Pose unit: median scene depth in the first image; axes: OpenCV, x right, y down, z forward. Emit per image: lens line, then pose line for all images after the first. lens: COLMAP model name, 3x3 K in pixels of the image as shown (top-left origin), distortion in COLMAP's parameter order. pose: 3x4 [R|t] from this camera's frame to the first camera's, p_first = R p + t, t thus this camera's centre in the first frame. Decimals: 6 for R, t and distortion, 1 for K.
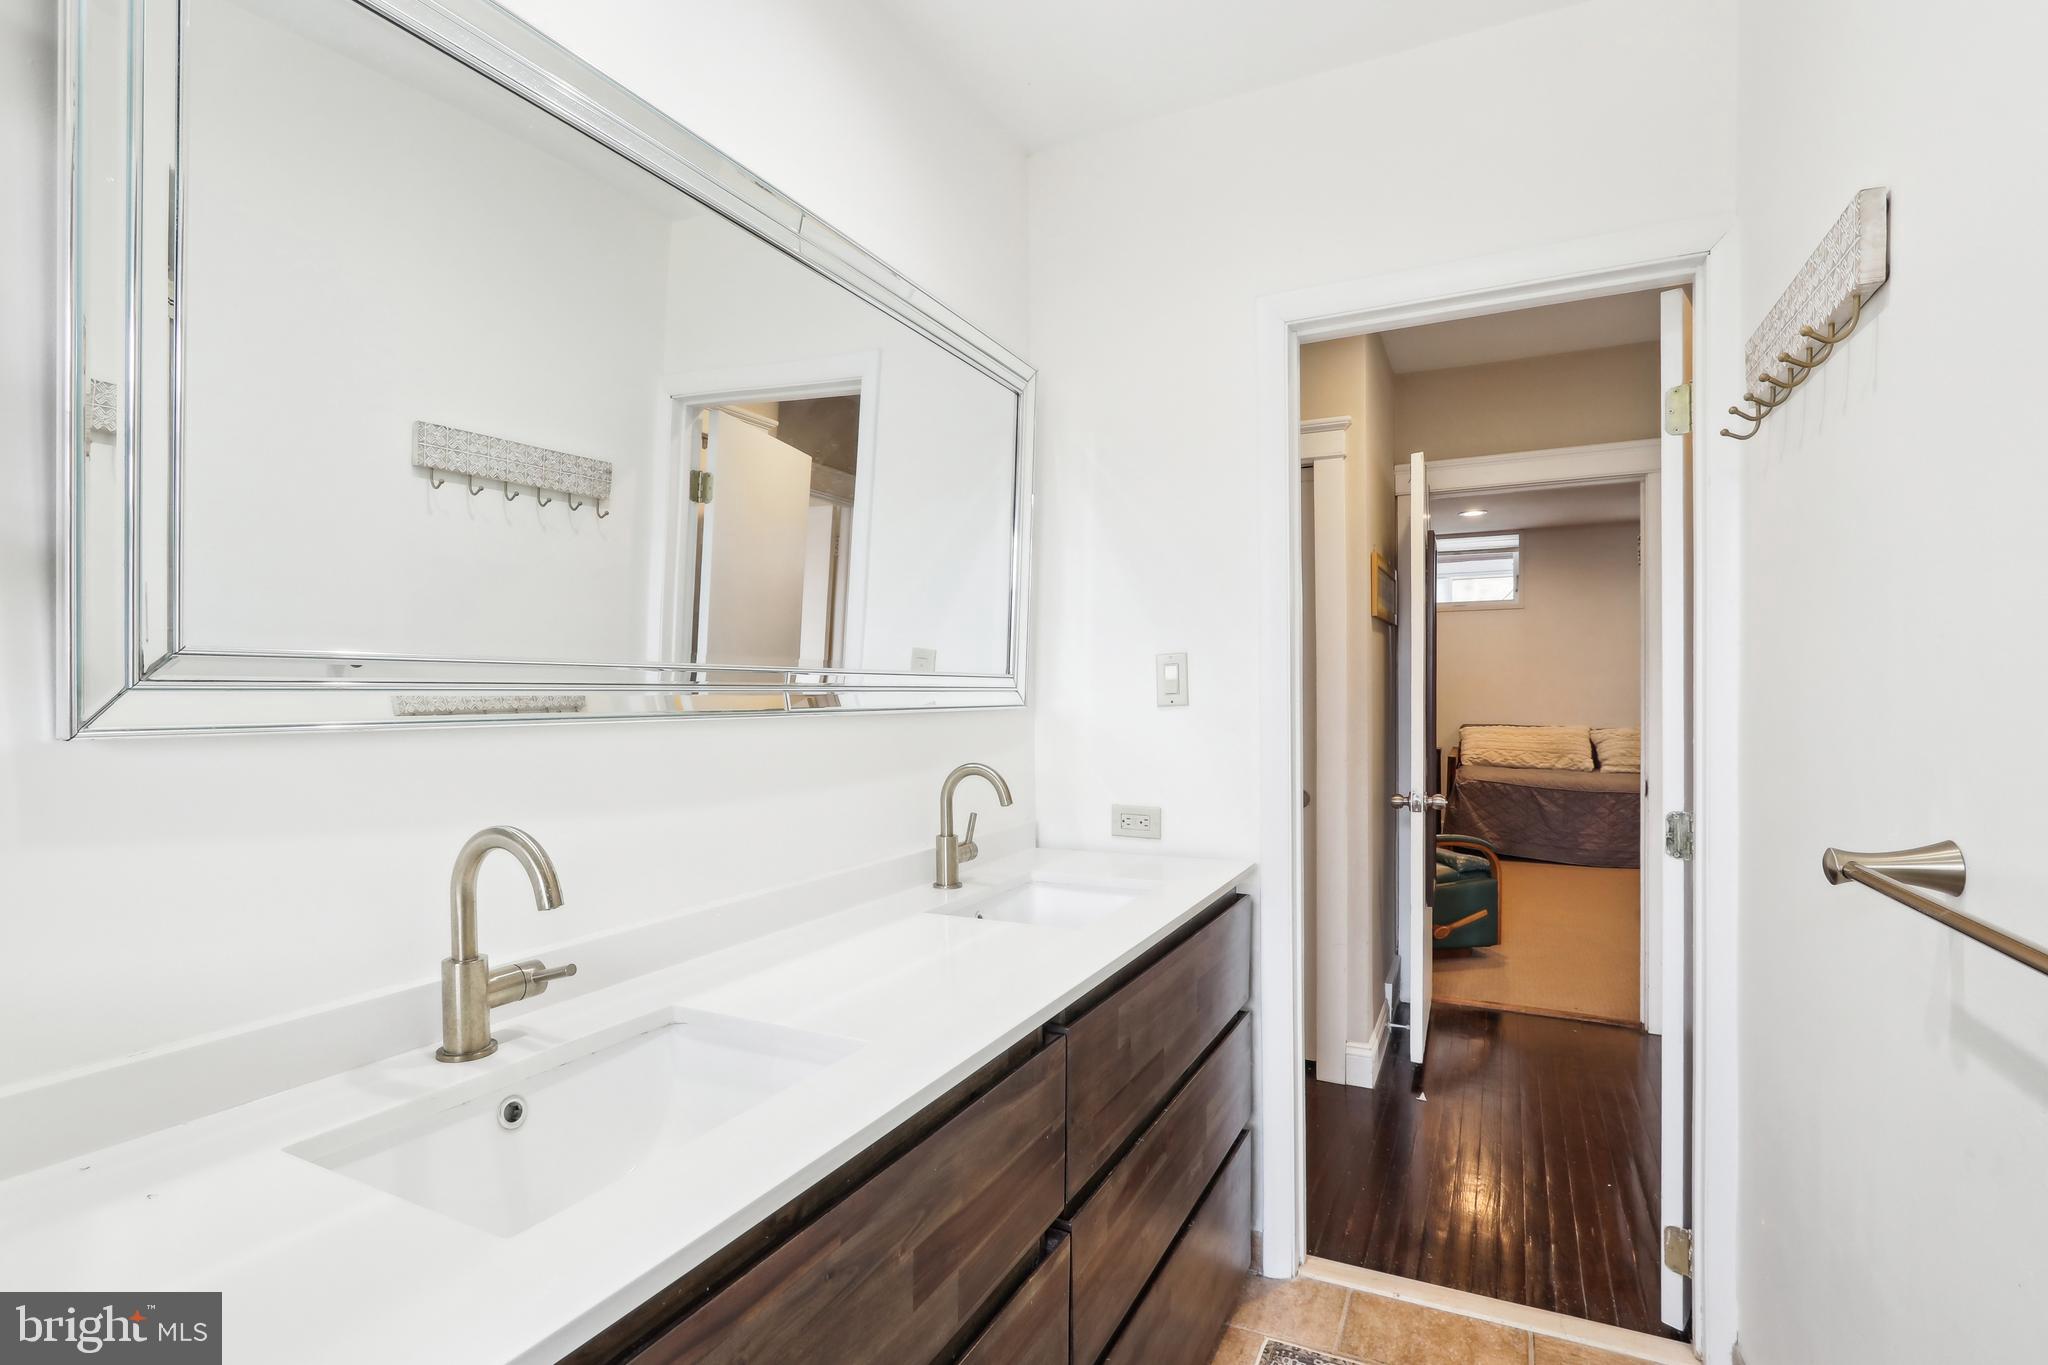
lens RADIAL K [[966.6, 0, 1031.5], [0, 966.6, 693.2], [0, 0, 1]] dist [-0.024273, 0.003165]
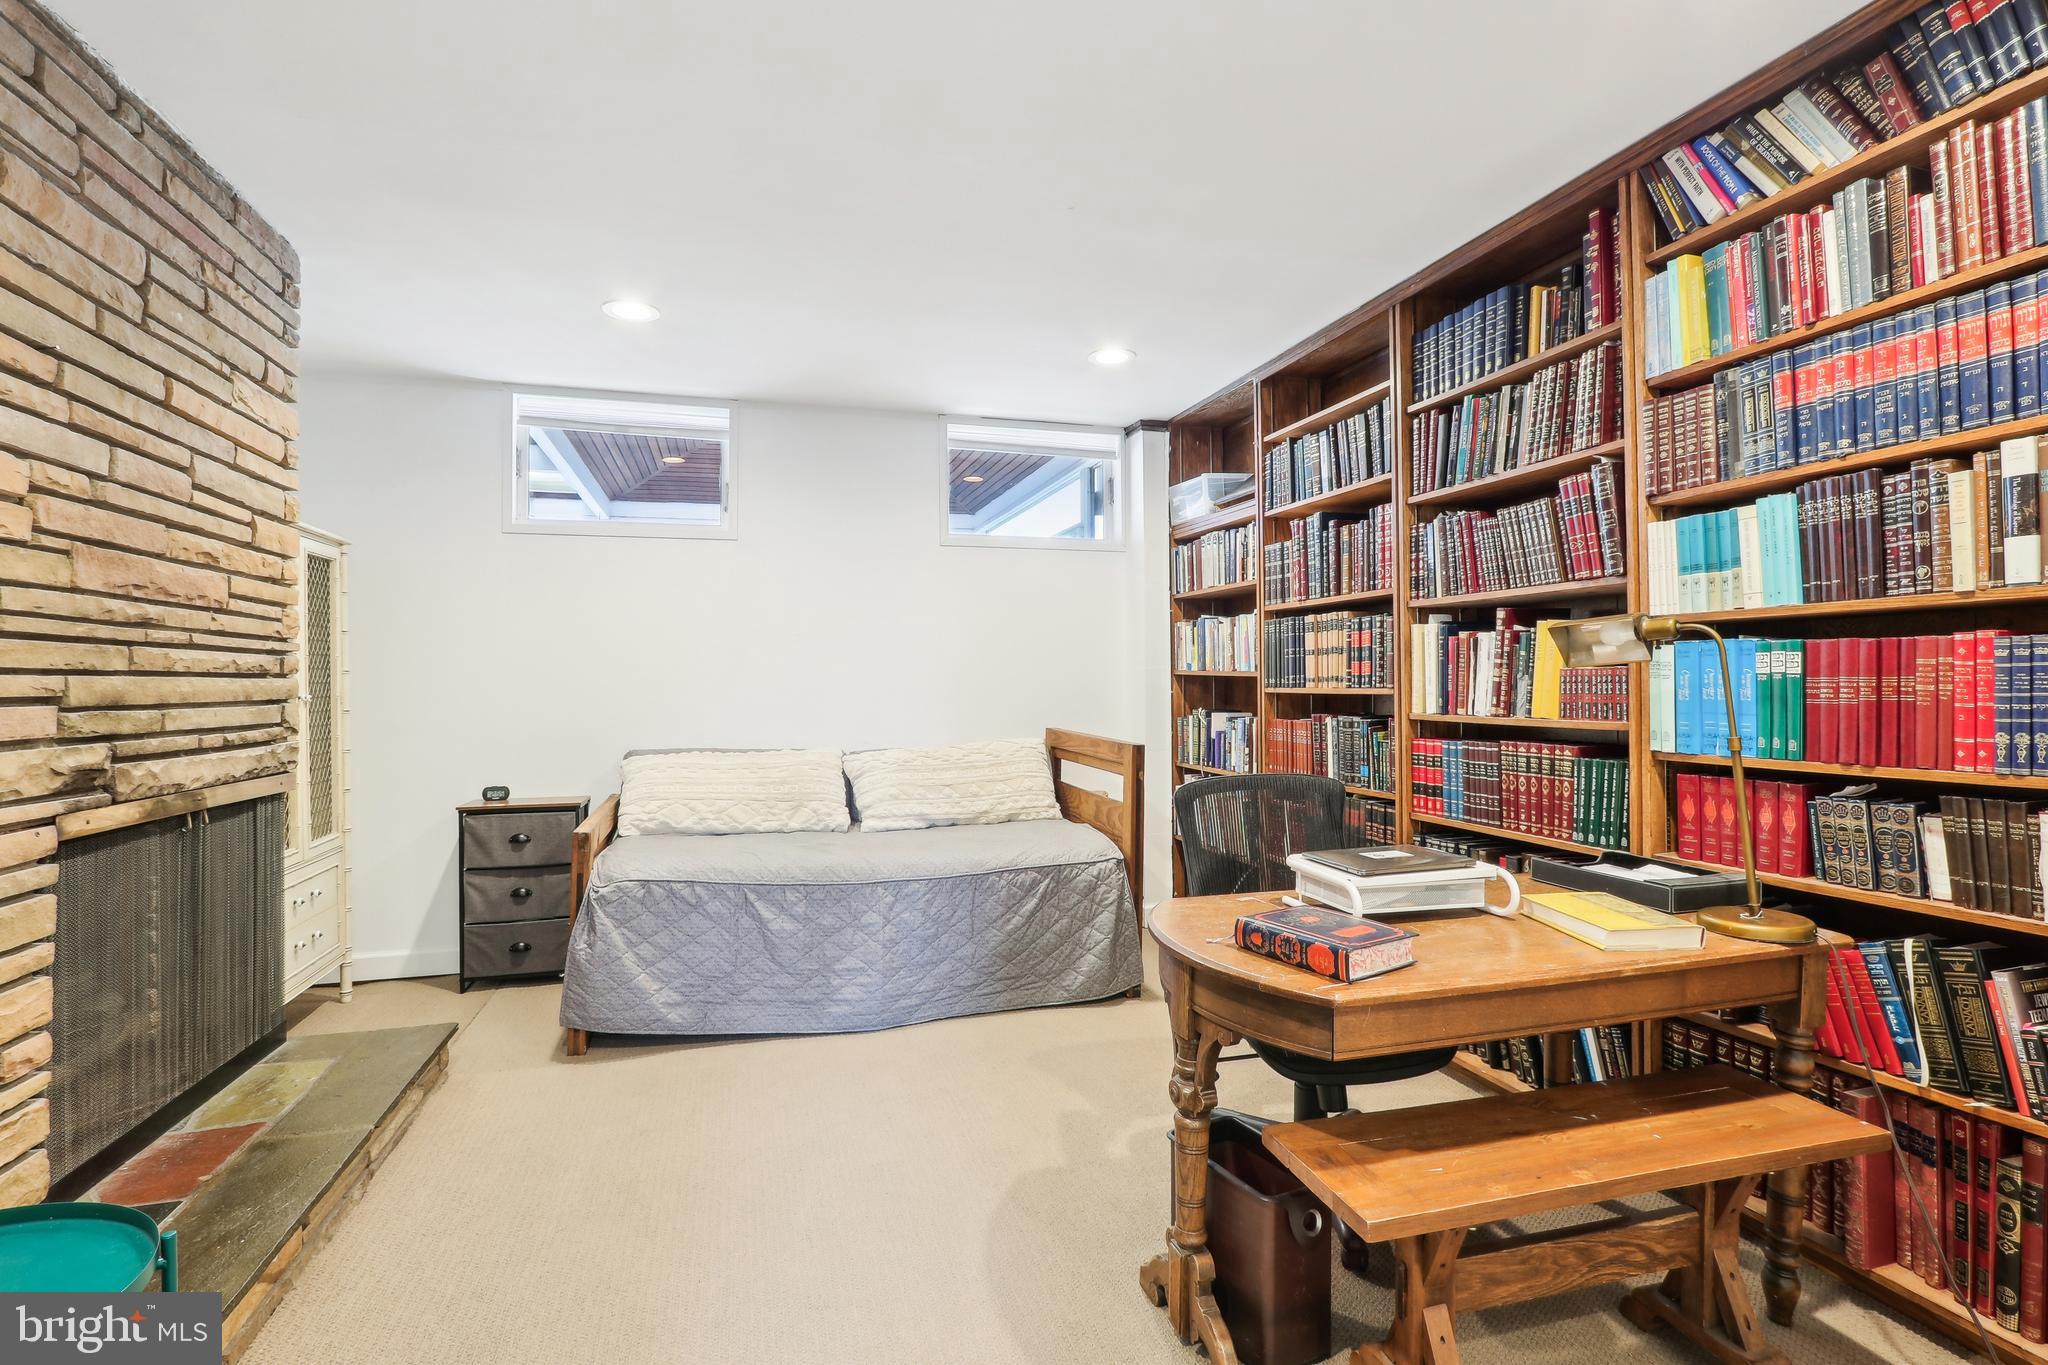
lens RADIAL K [[966.6, 0, 1021.2], [0, 966.6, 674.3], [0, 0, 1]] dist [-0.024273, 0.003165]
pose [[0.737984, 0.009079, 0.674758, 0.287878], [0.004610, 0.999818, -0.018494, 0.000613], [-0.674803, 0.016758, 0.737808, 0.532600]]
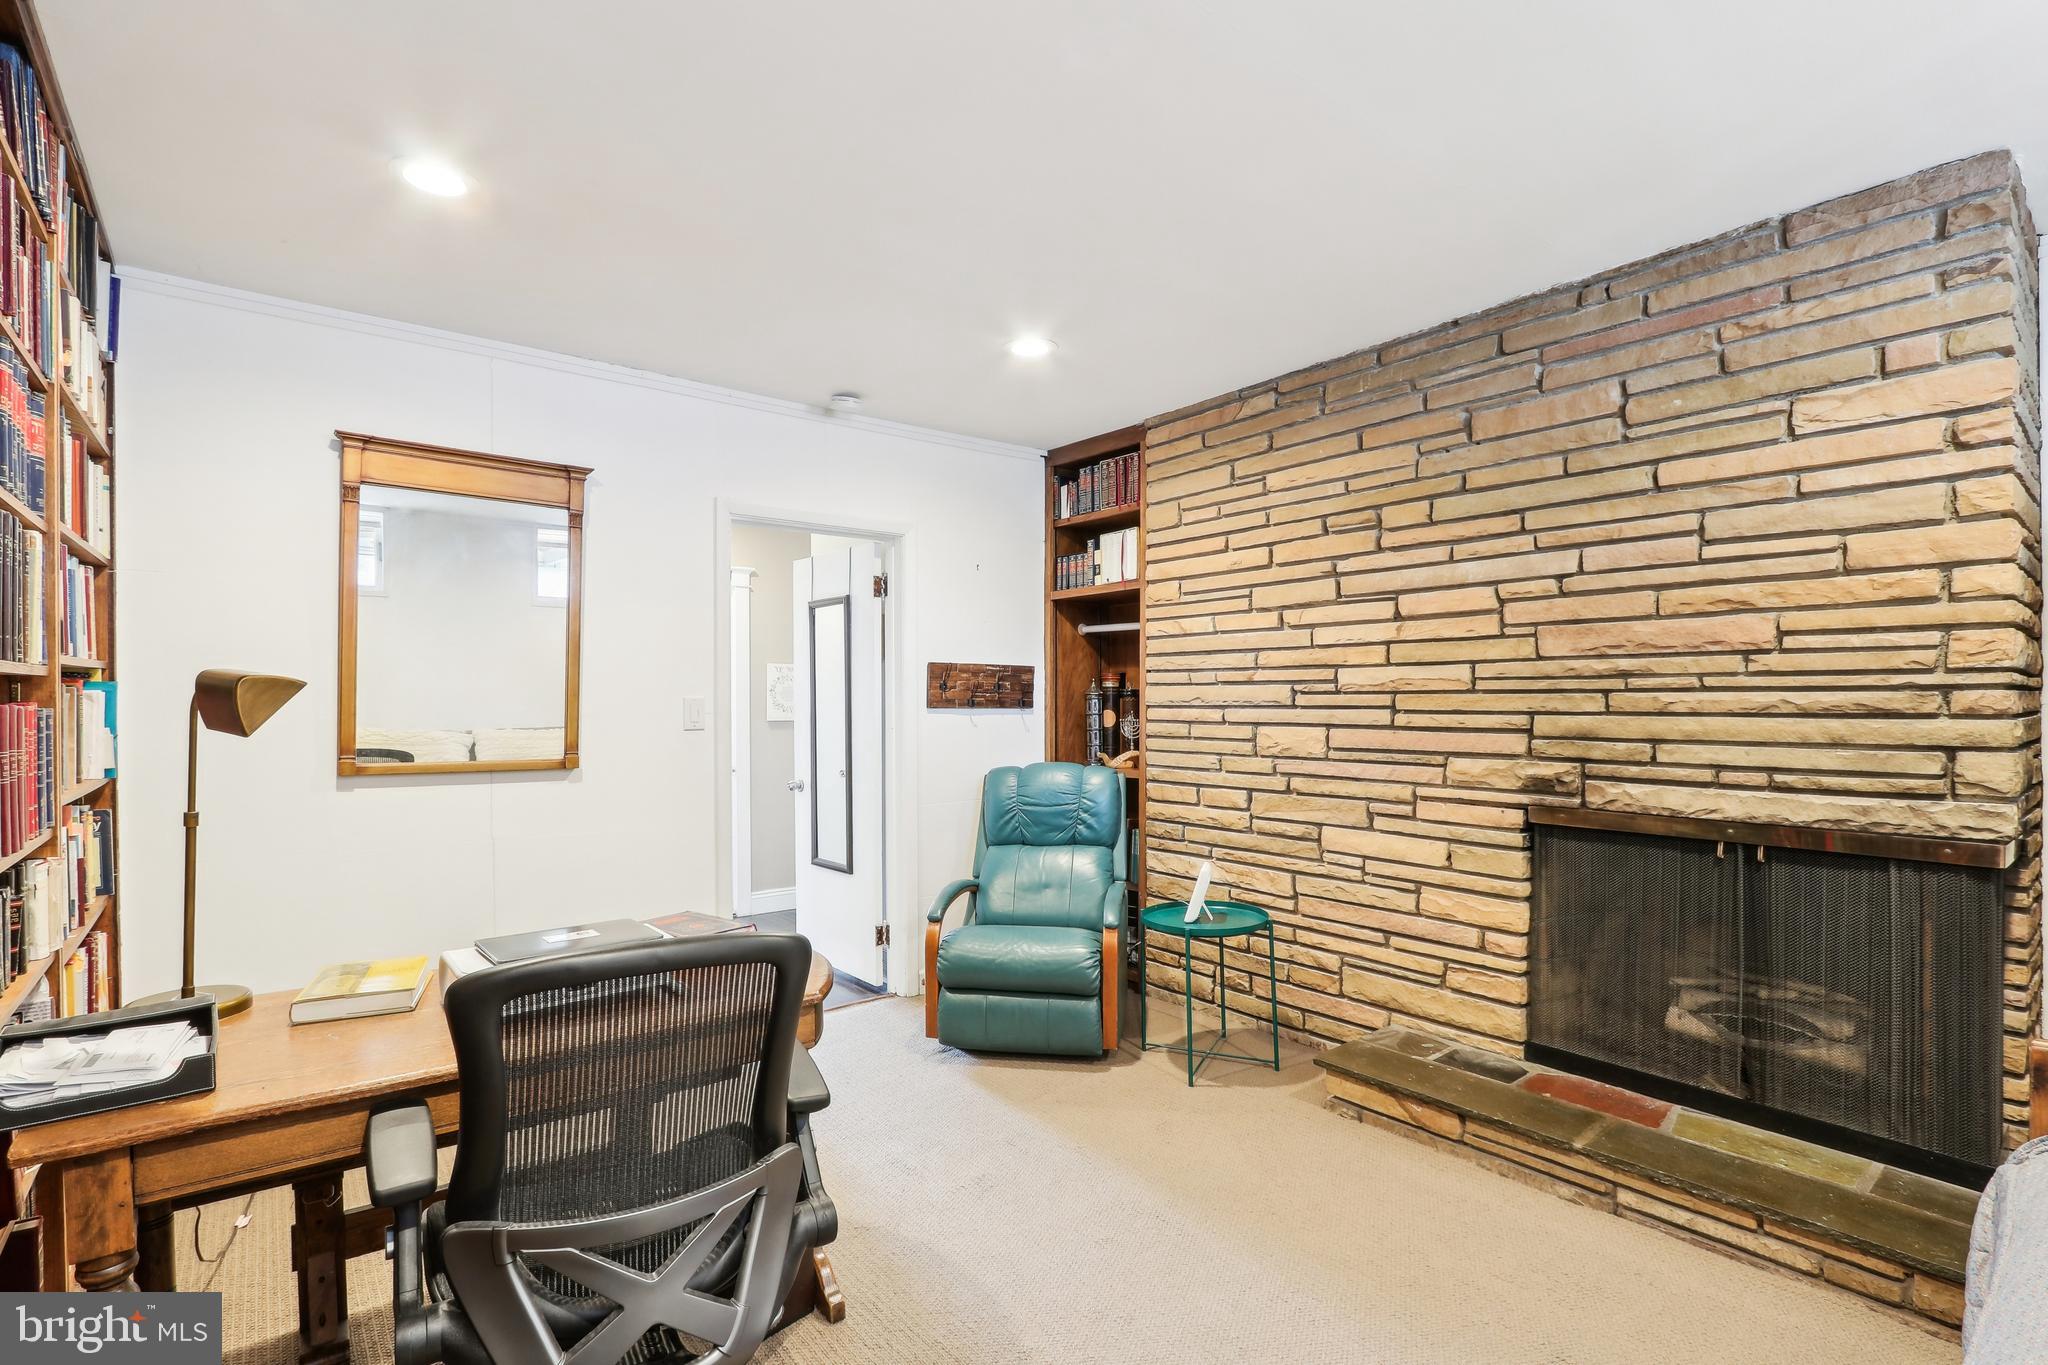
lens RADIAL K [[966.6, 0, 1024.9], [0, 966.6, 686.4], [0, 0, 1]] dist [-0.024273, 0.003165]
pose [[-0.425596, 0.002732, -0.904909, 0.829307], [0.002355, 0.999995, 0.001911, -0.022769], [0.904910, -0.001318, -0.425600, 0.960412]]
